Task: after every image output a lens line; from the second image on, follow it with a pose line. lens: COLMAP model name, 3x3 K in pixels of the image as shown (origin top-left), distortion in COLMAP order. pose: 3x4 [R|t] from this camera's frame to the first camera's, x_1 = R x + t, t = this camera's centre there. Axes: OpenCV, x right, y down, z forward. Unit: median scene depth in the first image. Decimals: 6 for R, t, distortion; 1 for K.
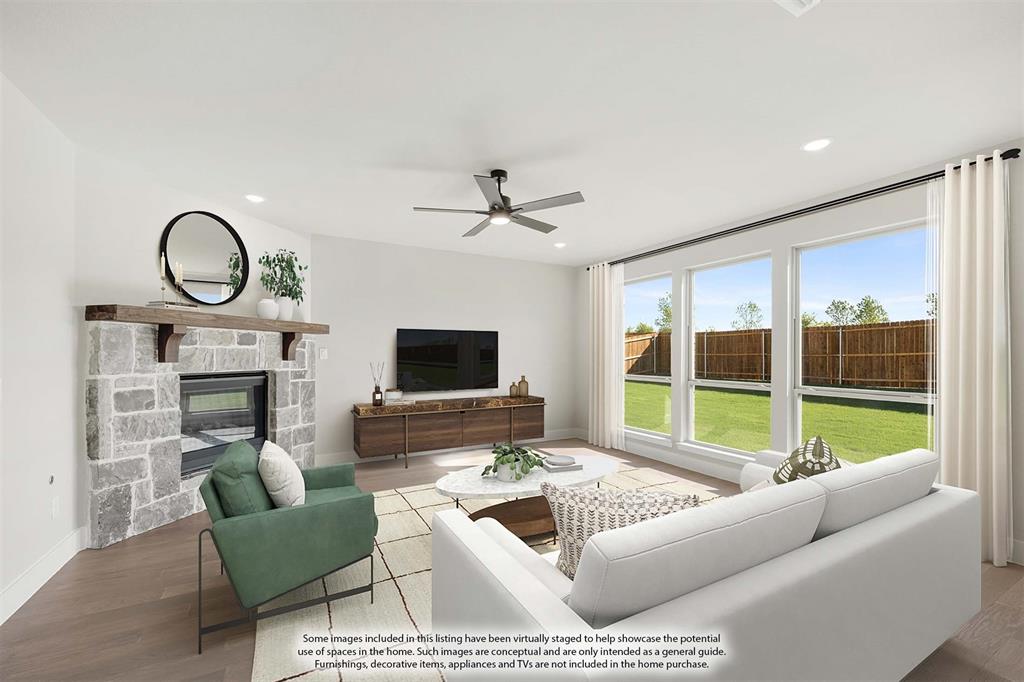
lens RADIAL K [[419.7, 0, 504.5], [0, 419.7, 352.7], [0, 0, 1]] dist [-0.002403, -0.000053]
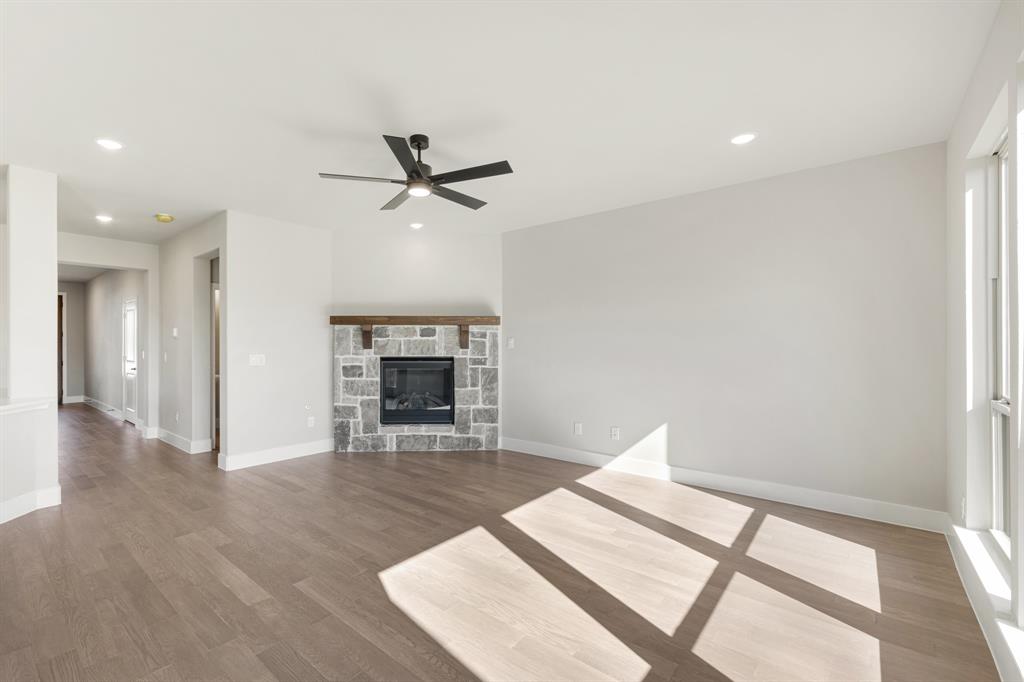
lens RADIAL K [[448.4, 0, 457.7], [0, 448.4, 343.4], [0, 0, 1]] dist [0.000483, 0.000065]
pose [[0.331528, -0.003438, -0.943439, 0.848065], [0.004992, 0.999986, -0.001890, 0.006716], [0.943432, -0.004083, 0.331541, 0.714458]]
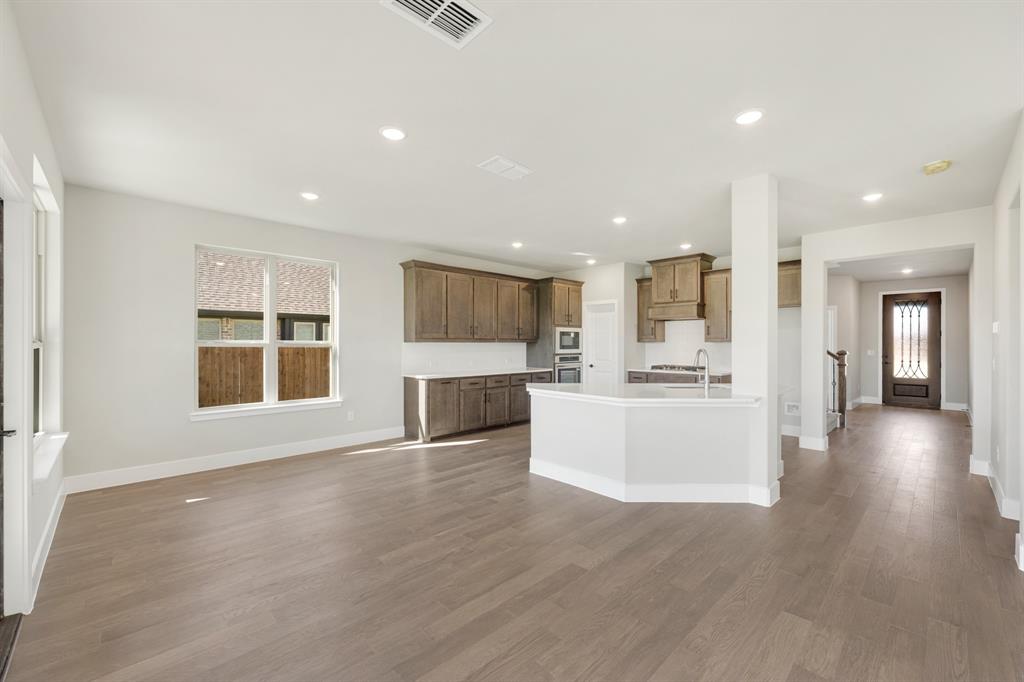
lens RADIAL K [[415.9, 0, 512.0], [0, 415.9, 341.0], [0, 0, 1]] dist [0.002588, 0.000387]
pose [[-0.962715, -0.003902, -0.270489, 0.366138], [-0.001645, 0.999962, -0.008568, 0.001987], [0.270512, -0.007804, -0.962685, 0.955598]]
